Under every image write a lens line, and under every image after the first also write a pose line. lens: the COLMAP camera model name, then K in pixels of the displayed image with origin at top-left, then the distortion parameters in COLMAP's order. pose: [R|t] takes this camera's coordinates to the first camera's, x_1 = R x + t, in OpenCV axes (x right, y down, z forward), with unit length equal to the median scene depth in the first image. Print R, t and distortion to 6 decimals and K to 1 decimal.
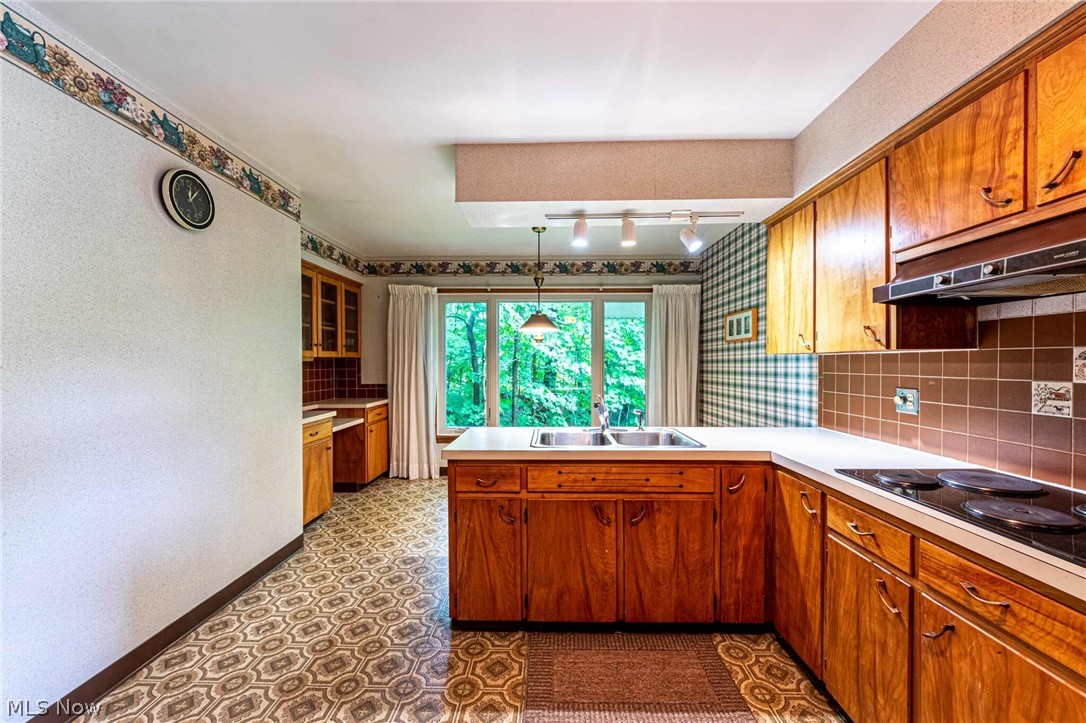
lens RADIAL K [[417.5, 0, 542.5], [0, 417.5, 367.9], [0, 0, 1]] dist [0.000503, -0.003424]
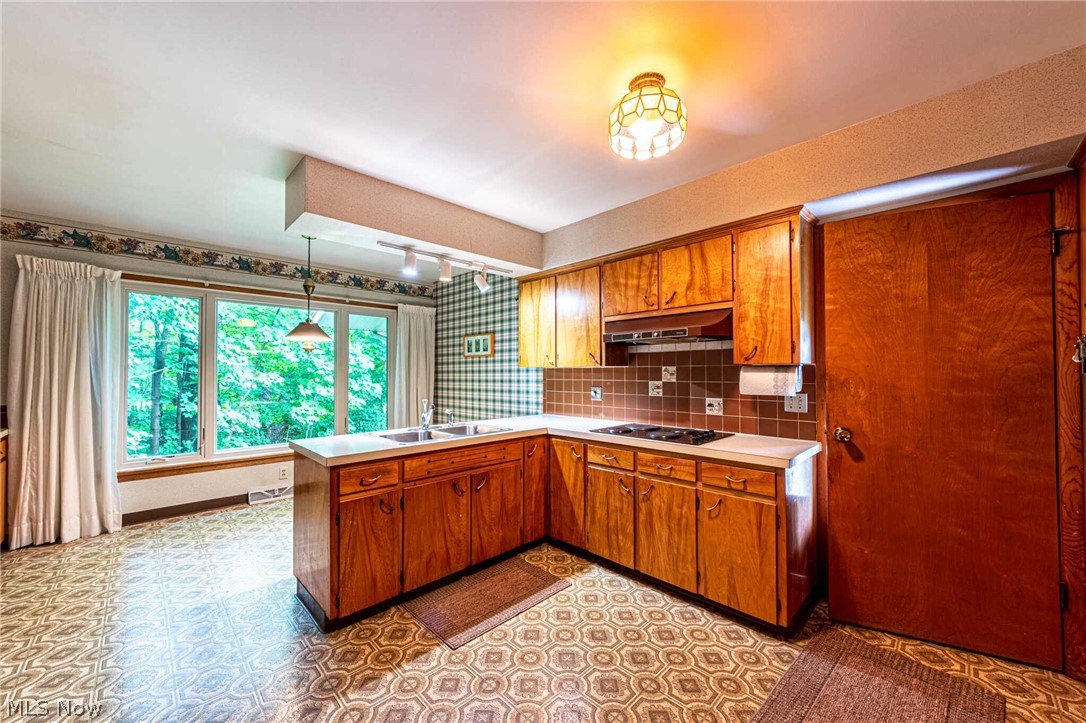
lens RADIAL K [[409.5, 0, 541.7], [0, 409.5, 368.3], [0, 0, 1]] dist [-0.001618, -0.000393]
pose [[0.694121, 0.008195, 0.719812, -0.343916], [0.008358, 0.999776, -0.019442, 0.000134], [-0.719810, 0.019511, 0.693897, -0.052139]]
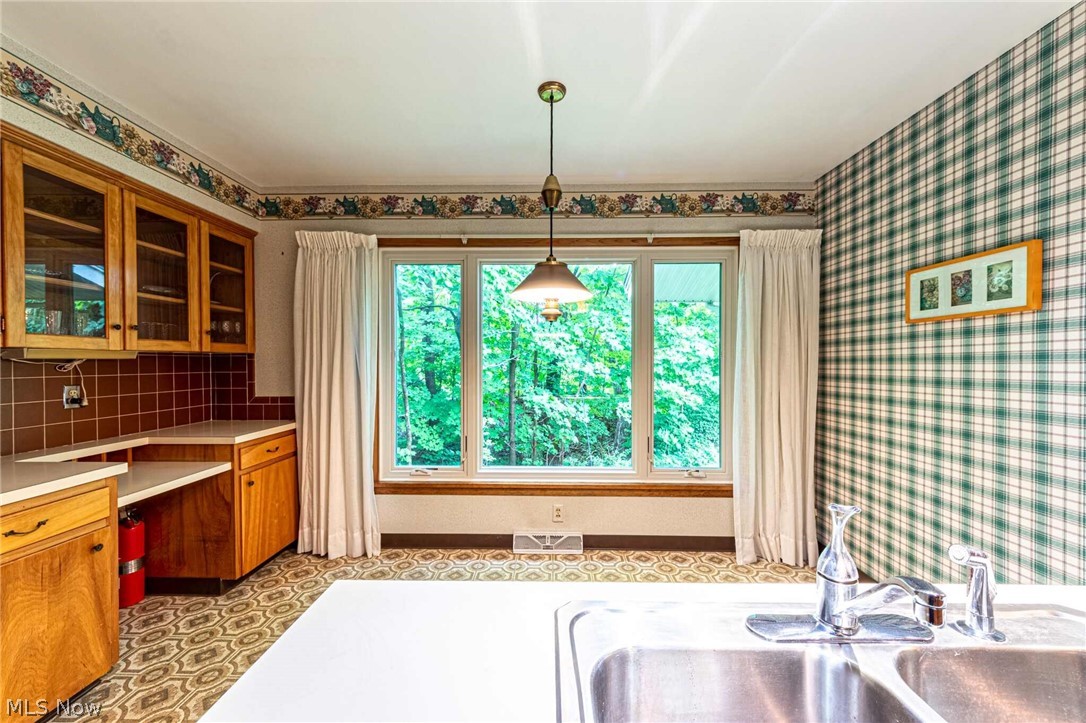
lens RADIAL K [[417.5, 0, 542.5], [0, 417.5, 367.9], [0, 0, 1]] dist [0.000503, -0.003424]
pose [[1.000000, 0.000570, 0.000589, -0.021222], [-0.000571, 1.000000, 0.000526, -0.005702], [-0.000589, -0.000526, 1.000000, 0.543104]]
